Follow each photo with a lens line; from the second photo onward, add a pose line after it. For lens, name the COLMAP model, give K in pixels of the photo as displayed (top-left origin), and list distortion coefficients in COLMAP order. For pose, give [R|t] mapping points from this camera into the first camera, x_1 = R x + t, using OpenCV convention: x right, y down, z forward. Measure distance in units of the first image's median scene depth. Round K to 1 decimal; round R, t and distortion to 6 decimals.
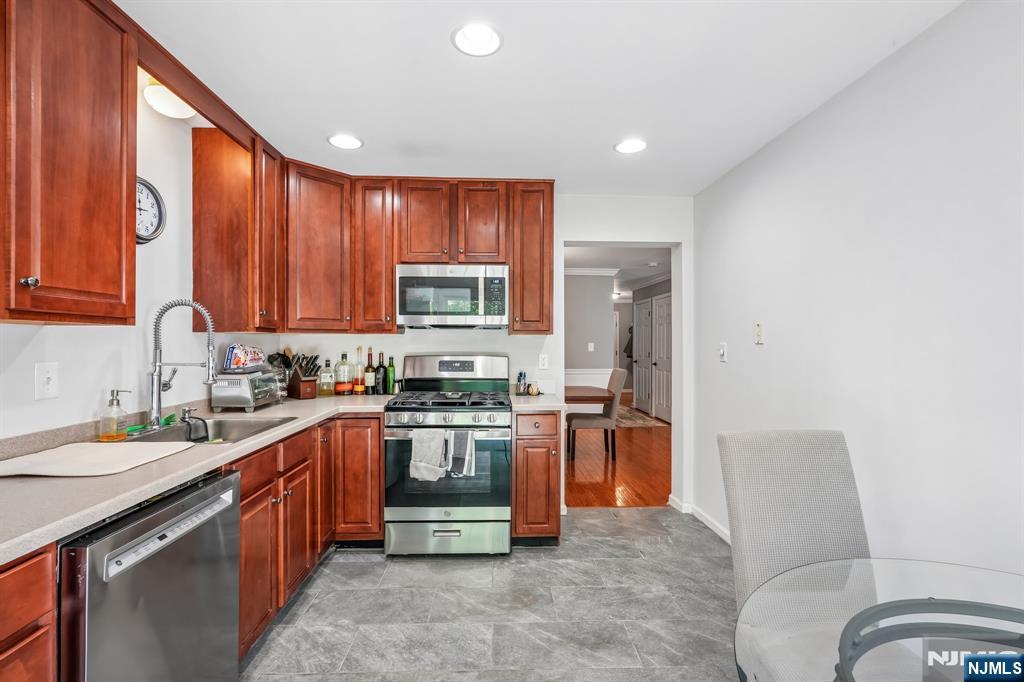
lens RADIAL K [[454.8, 0, 508.9], [0, 454.8, 341.8], [0, 0, 1]] dist [-0.015502, 0.002470]
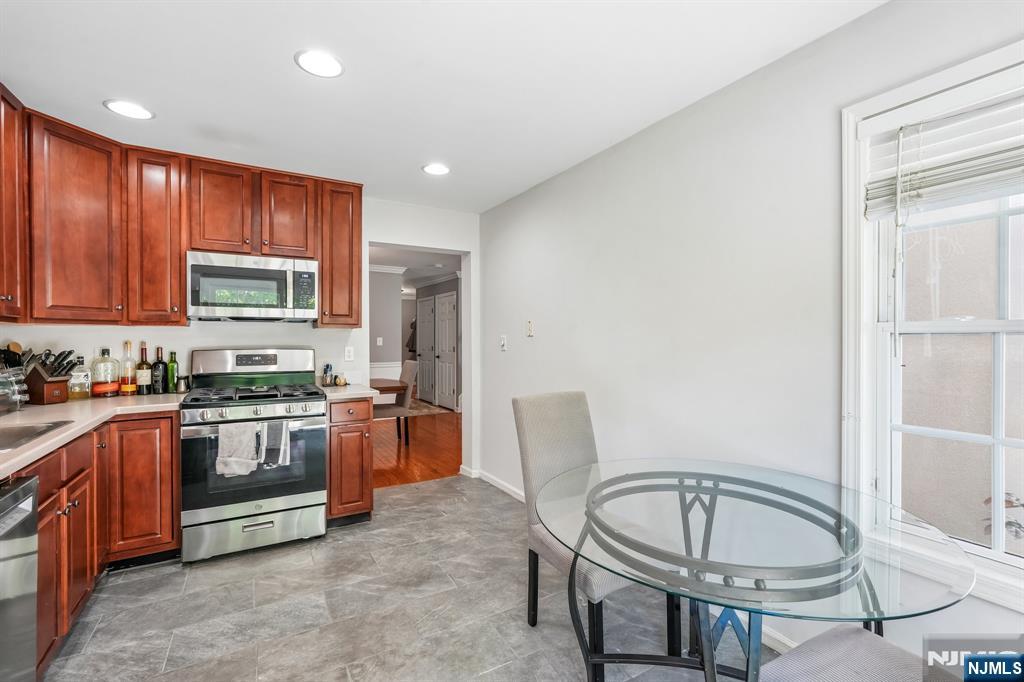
lens RADIAL K [[454.8, 0, 513.3], [0, 454.8, 339.9], [0, 0, 1]] dist [-0.015502, 0.002470]
pose [[0.880228, -0.003350, 0.474539, -0.105483], [0.000740, 0.999984, 0.005687, 0.006451], [-0.474551, -0.004654, 0.880216, -0.127458]]
